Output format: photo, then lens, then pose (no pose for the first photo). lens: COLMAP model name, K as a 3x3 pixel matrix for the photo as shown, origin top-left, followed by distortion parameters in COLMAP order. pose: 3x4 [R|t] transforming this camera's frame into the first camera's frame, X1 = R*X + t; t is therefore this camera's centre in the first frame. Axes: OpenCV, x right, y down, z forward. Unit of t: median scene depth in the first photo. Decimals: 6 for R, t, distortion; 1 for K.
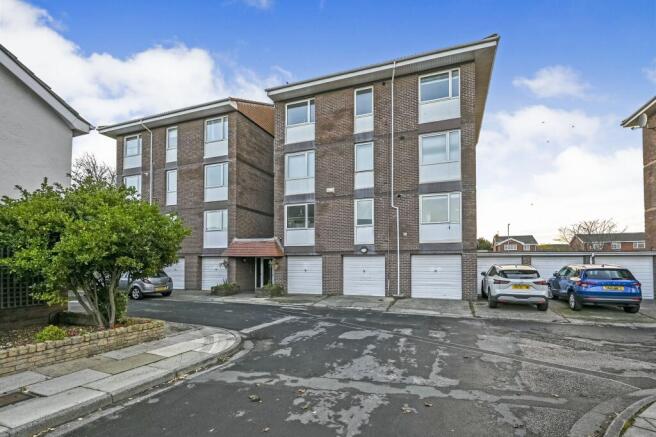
lens RADIAL K [[302.7, 0, 328.0], [0, 302.7, 218.5], [0, 0, 1]] dist [-0.000432, -0.000259]
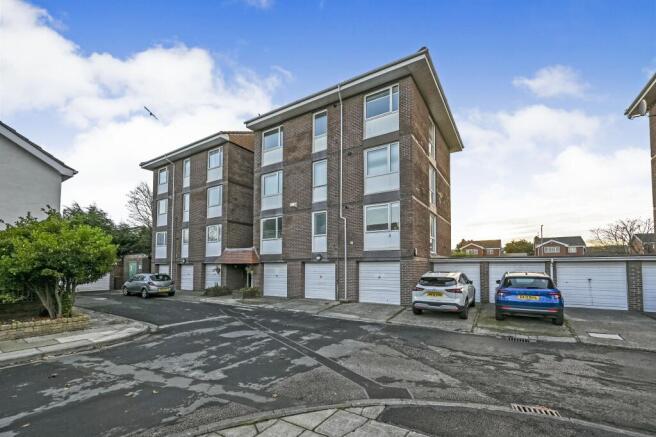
lens RADIAL K [[279.9, 0, 328.0], [0, 279.9, 218.5], [0, 0, 1]] dist [-0.000133, 0.000104]
pose [[0.976439, -0.038988, -0.212241, 0.376457], [0.034536, 0.999100, -0.024644, -0.012323], [0.213011, 0.016733, 0.976906, 0.005380]]
